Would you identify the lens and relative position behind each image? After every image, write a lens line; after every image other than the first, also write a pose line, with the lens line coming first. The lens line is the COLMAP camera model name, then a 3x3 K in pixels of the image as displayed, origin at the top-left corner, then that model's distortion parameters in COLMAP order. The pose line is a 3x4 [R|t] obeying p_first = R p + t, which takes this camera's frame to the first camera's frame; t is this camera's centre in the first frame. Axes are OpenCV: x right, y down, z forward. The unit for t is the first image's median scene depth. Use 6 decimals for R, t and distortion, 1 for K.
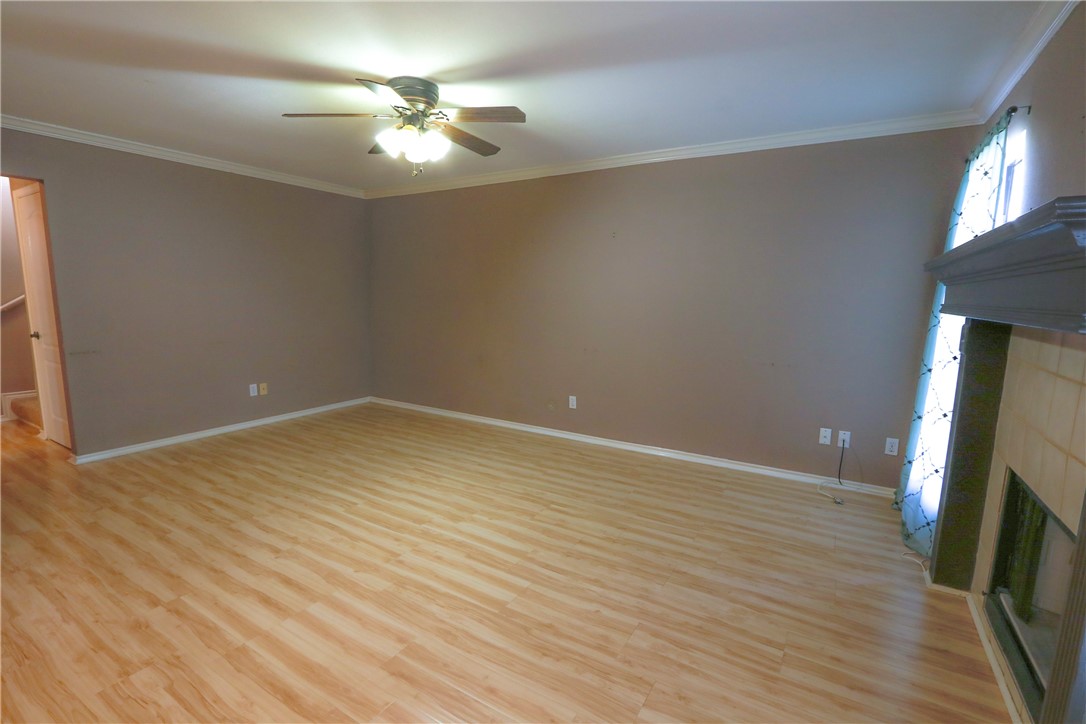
lens RADIAL K [[504.8, 0, 538.1], [0, 504.8, 368.0], [0, 0, 1]] dist [-0.022107, 0.005516]
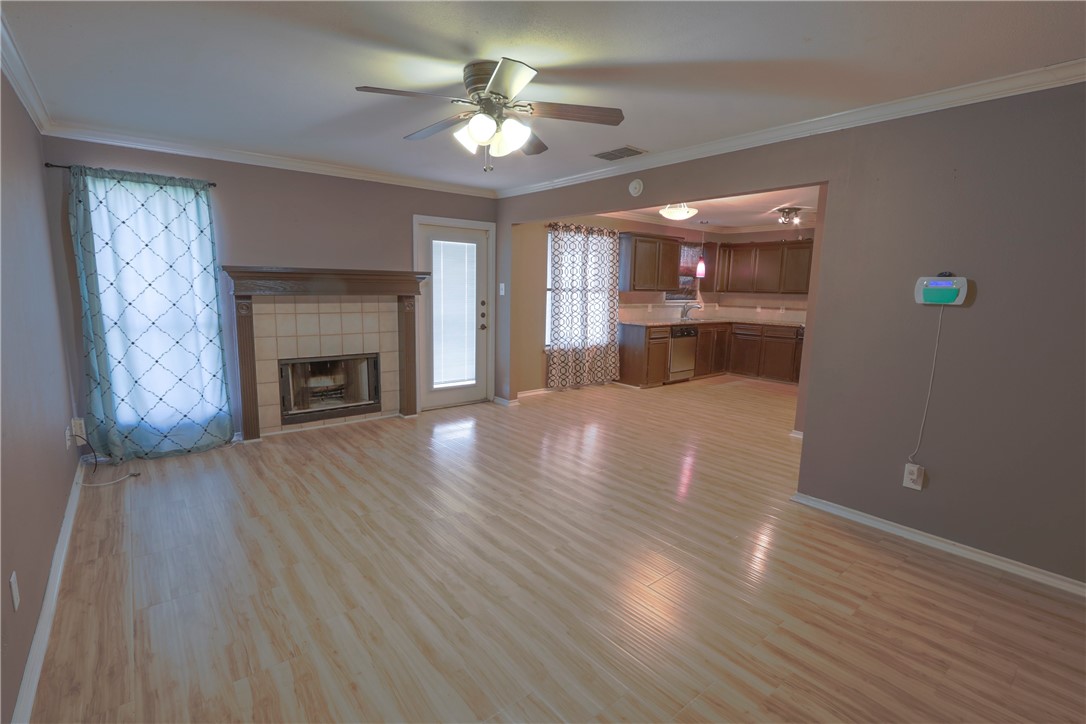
lens RADIAL K [[504.8, 0, 538.1], [0, 504.8, 368.0], [0, 0, 1]] dist [-0.022107, 0.005516]
pose [[-0.944725, -0.085764, 0.316447, -0.658053], [0.013515, 0.954174, 0.298948, -0.317594], [-0.327584, 0.286701, -0.900273, 1.932303]]
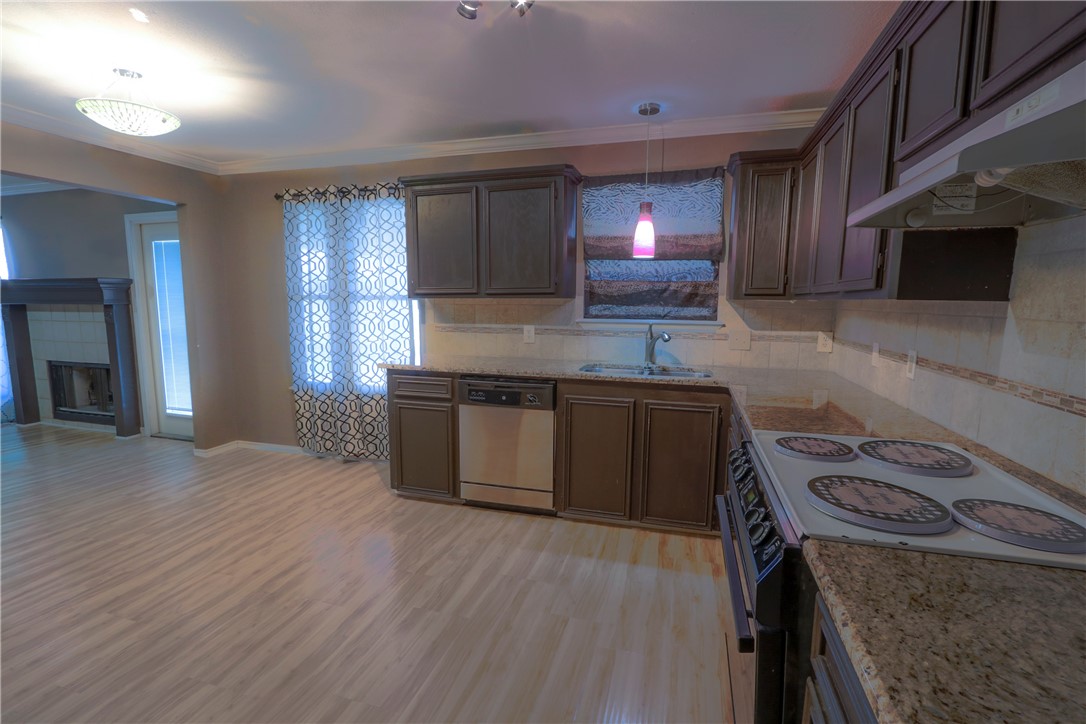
lens RADIAL K [[504.8, 0, 538.1], [0, 504.8, 368.0], [0, 0, 1]] dist [-0.022107, 0.005516]
pose [[-0.259961, -0.146009, 0.954516, -1.594301], [0.130319, 0.974153, 0.184505, 0.062304], [-0.956785, 0.172356, -0.234214, -0.612507]]
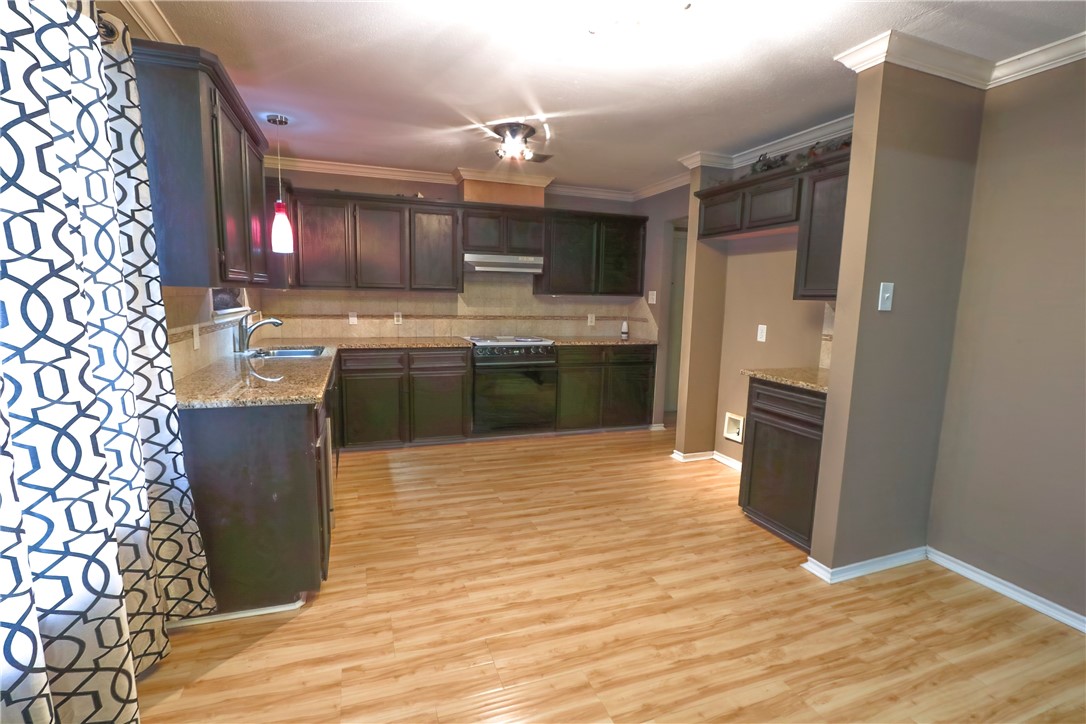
lens RADIAL K [[504.8, 0, 538.1], [0, 504.8, 368.0], [0, 0, 1]] dist [-0.022107, 0.005516]
pose [[-0.621955, 0.081820, -0.778767, 0.004960], [-0.144944, 0.965311, 0.217178, -0.021792], [0.769522, 0.247952, -0.588520, 0.133509]]
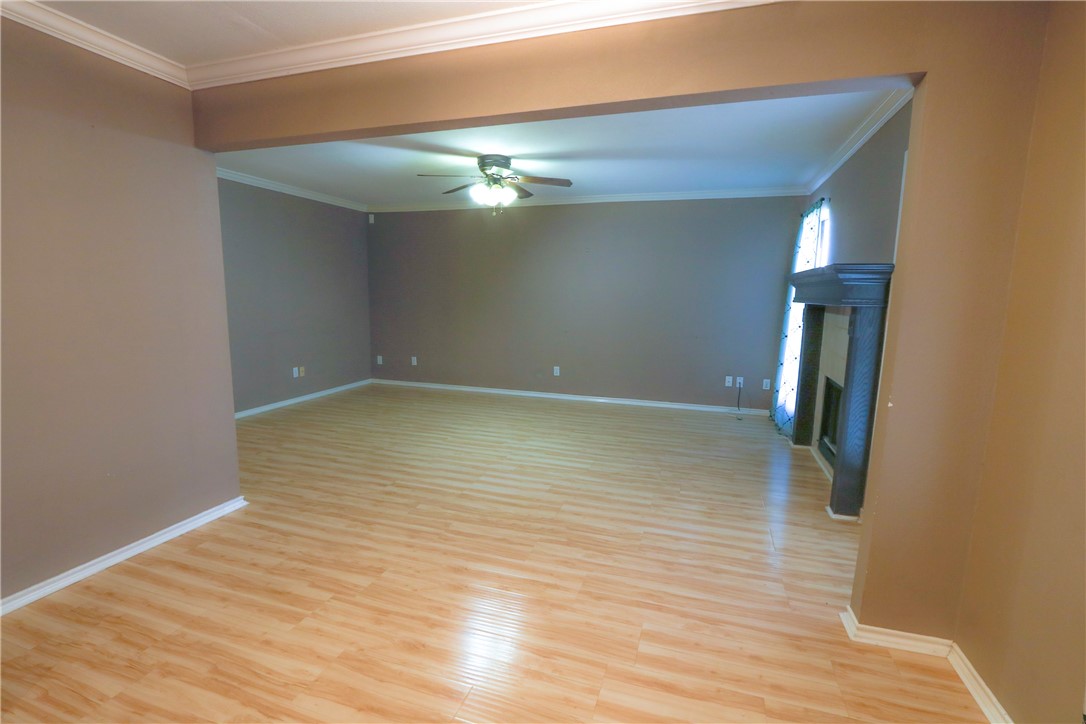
lens RADIAL K [[504.8, 0, 538.1], [0, 504.8, 368.0], [0, 0, 1]] dist [-0.022107, 0.005516]
pose [[0.972389, -0.035946, 0.230579, -0.494605], [0.034548, 0.999352, 0.010099, 0.073195], [-0.230792, -0.001854, 0.973001, -0.535655]]
